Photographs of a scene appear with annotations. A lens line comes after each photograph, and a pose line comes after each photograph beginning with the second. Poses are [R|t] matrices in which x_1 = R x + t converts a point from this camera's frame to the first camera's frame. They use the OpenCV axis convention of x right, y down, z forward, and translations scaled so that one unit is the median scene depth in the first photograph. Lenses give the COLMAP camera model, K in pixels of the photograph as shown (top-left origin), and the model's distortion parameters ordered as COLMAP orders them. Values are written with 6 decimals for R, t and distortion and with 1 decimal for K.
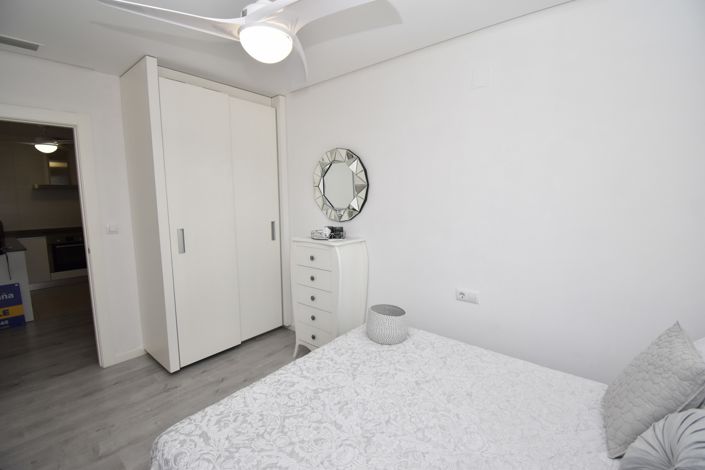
lens RADIAL K [[309.6, 0, 352.5], [0, 309.6, 235.0], [0, 0, 1]] dist [0.000852, -0.016310]
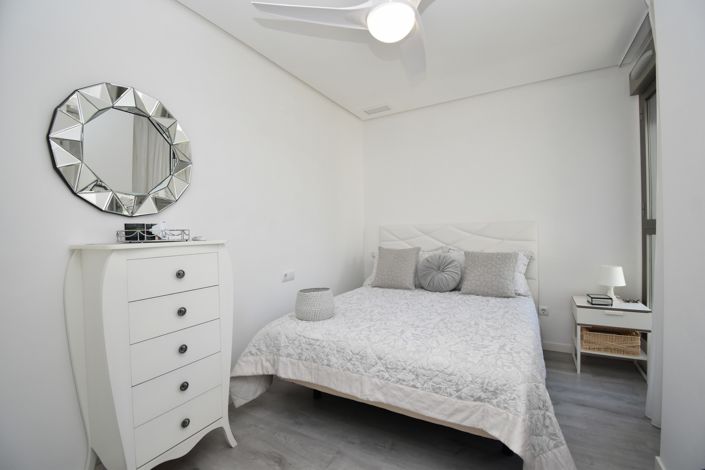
lens RADIAL K [[309.6, 0, 352.5], [0, 309.6, 235.0], [0, 0, 1]] dist [0.000852, -0.016310]
pose [[-0.192629, 0.000688, 0.981271, -0.860713], [0.137397, 0.990167, 0.026278, 0.040644], [-0.971605, 0.139885, -0.190829, 0.948040]]
